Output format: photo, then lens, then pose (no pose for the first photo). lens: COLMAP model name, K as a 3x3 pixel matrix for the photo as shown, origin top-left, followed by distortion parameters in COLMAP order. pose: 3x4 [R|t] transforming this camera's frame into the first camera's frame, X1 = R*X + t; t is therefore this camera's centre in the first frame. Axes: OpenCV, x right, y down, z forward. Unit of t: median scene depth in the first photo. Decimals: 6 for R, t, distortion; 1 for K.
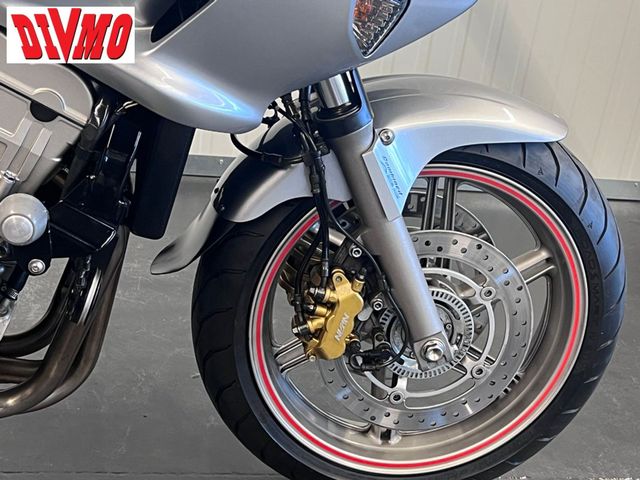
lens RADIAL K [[1151.3, 0, 320.0], [0, 1151.3, 240.0], [0, 0, 1]] dist [0.156305, 0.000945]
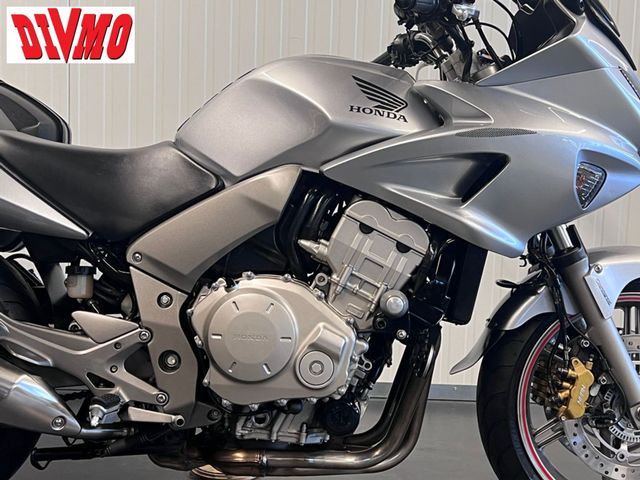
lens RADIAL K [[959.9, 0, 320.0], [0, 959.9, 240.0], [0, 0, 1]] dist [0.207888, -0.672287]
pose [[0.988524, -0.073334, -0.132068, -0.141554], [0.019193, 0.928148, -0.371716, 0.365124], [0.149838, 0.364915, 0.918904, -0.333996]]
